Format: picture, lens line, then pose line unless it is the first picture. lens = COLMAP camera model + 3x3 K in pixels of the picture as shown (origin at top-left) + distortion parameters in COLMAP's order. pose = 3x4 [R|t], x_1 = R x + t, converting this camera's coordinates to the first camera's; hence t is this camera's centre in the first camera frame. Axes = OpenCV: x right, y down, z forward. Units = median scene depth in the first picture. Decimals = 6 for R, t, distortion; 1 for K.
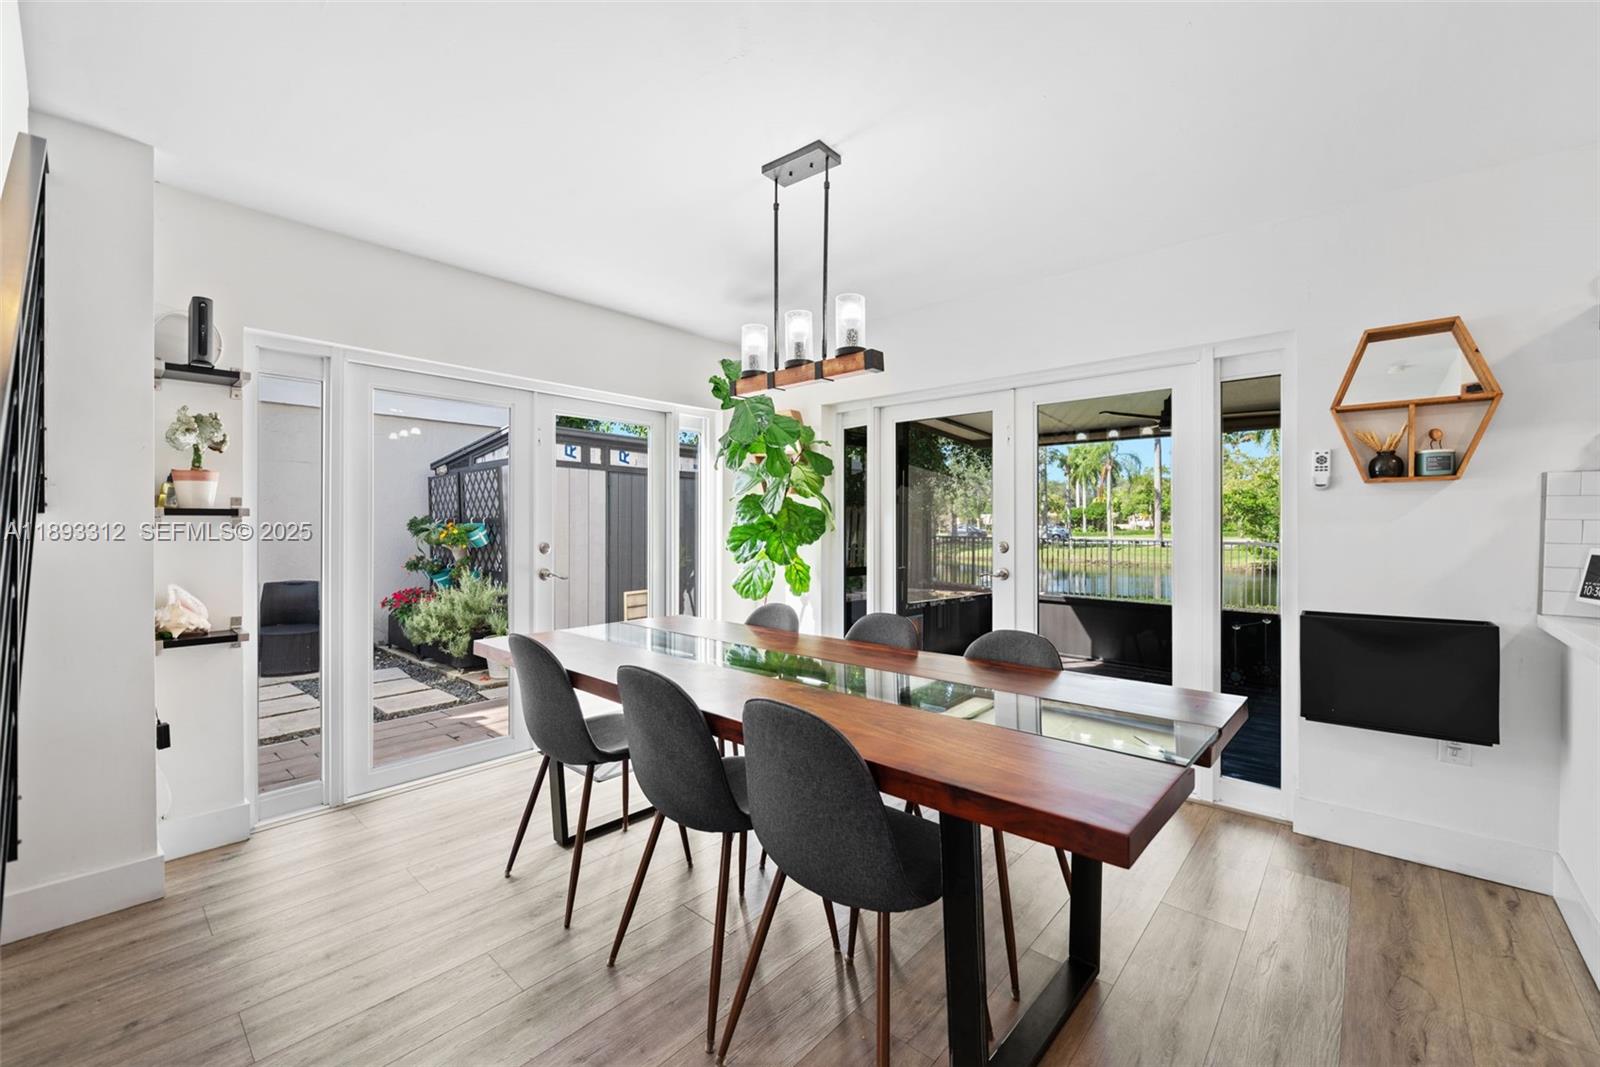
lens RADIAL K [[643.8, 0, 801.1], [0, 643.8, 525.7], [0, 0, 1]] dist [-0.007427, -0.000073]
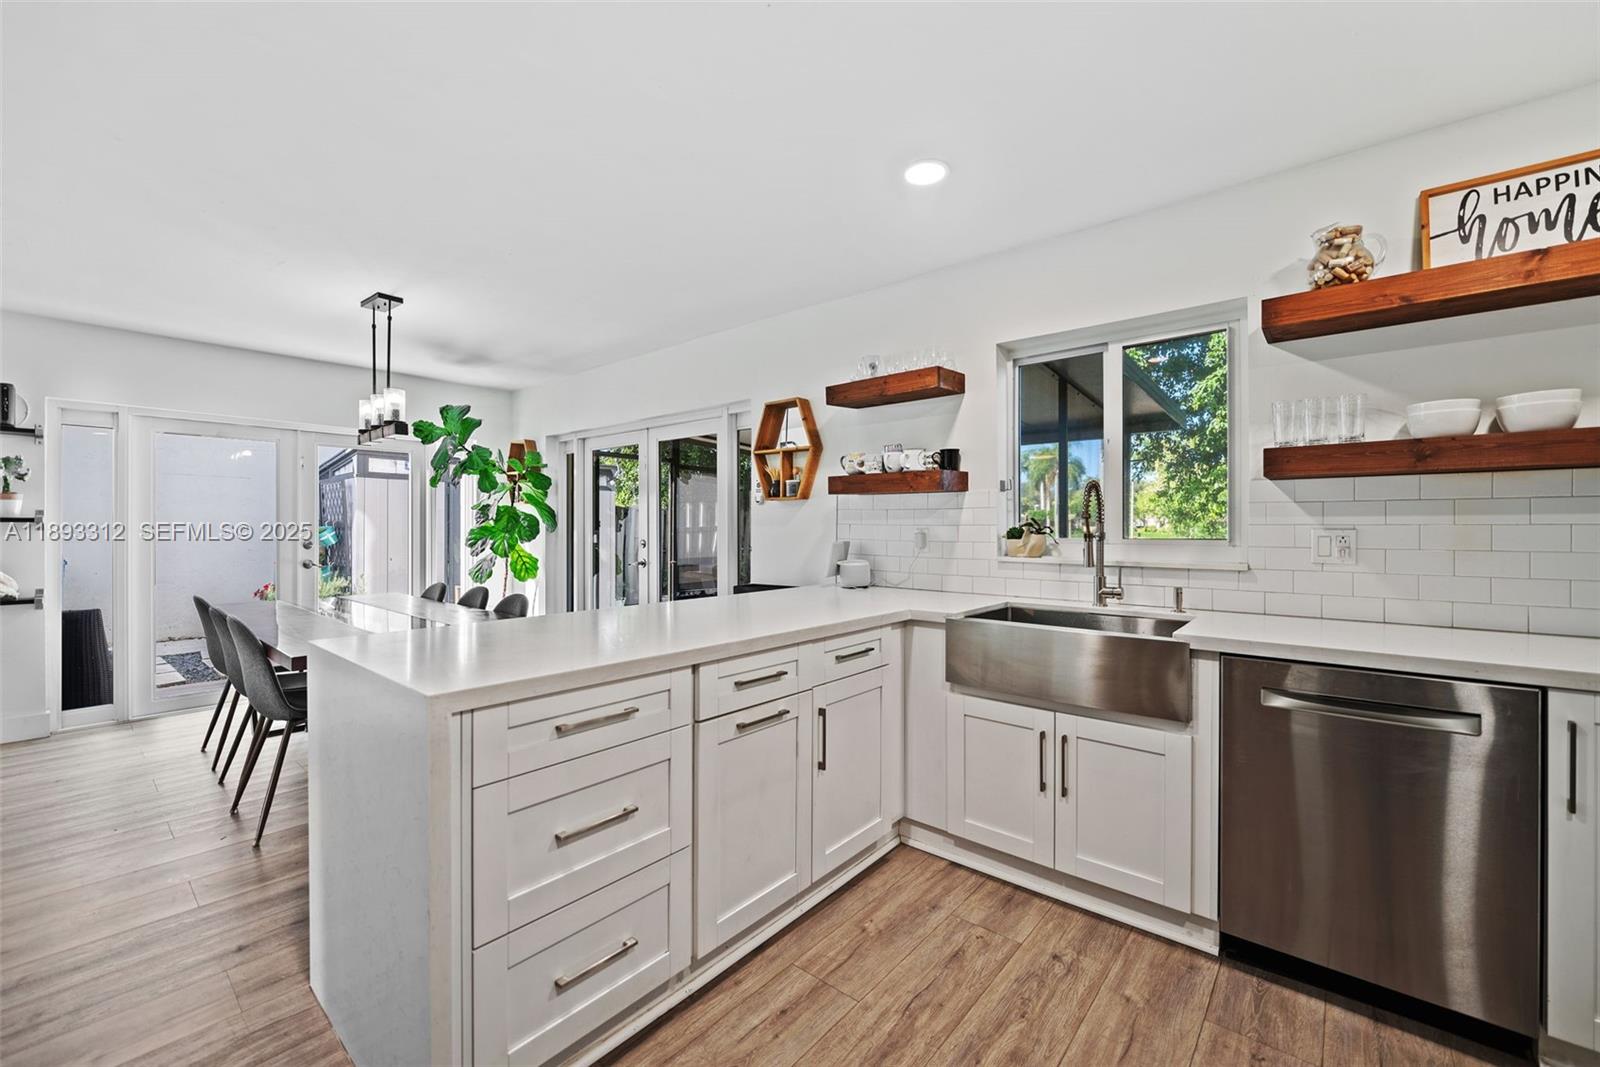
lens RADIAL K [[643.8, 0, 801.1], [0, 643.8, 525.7], [0, 0, 1]] dist [-0.007427, -0.000073]
pose [[0.999785, -0.000815, 0.020724, 0.951595], [0.000874, 0.999996, -0.002819, -0.000951], [-0.020721, 0.002836, 0.999781, -0.582312]]
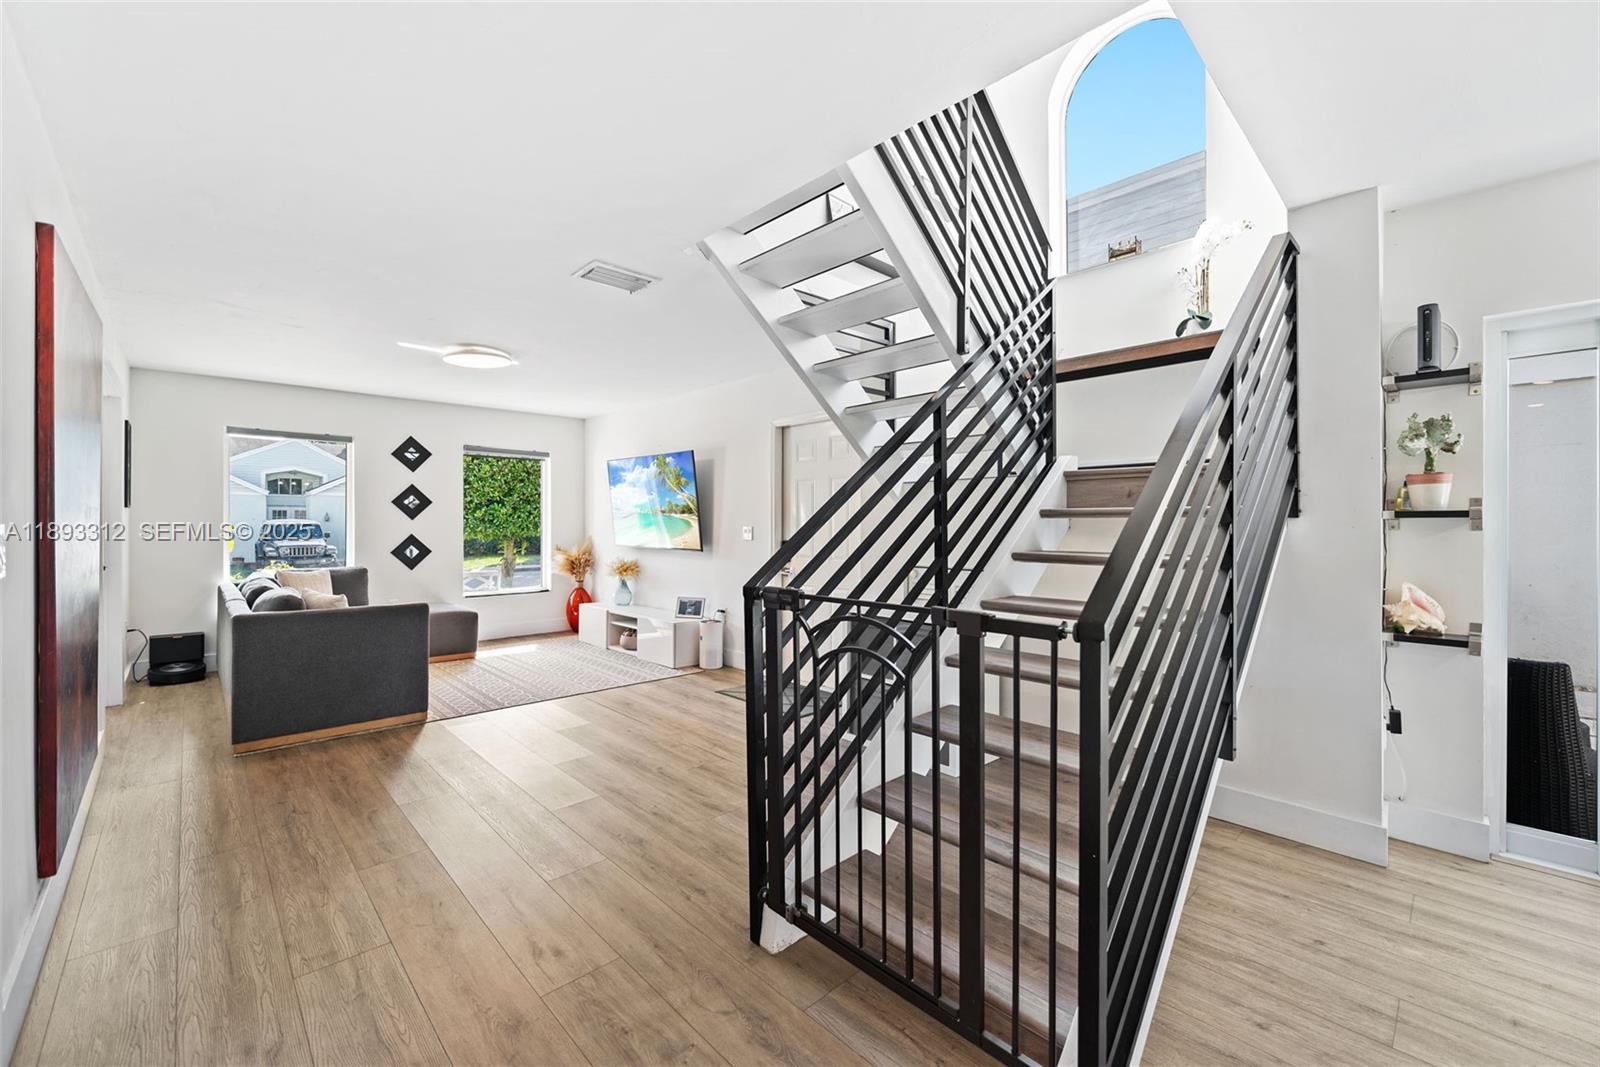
lens RADIAL K [[643.8, 0, 801.1], [0, 643.8, 525.7], [0, 0, 1]] dist [-0.007427, -0.000073]
pose [[-0.078726, 0.000122, -0.996896, 0.155982], [-0.002256, 0.999997, 0.000300, -0.001063], [0.996894, 0.002272, -0.078726, 0.077933]]
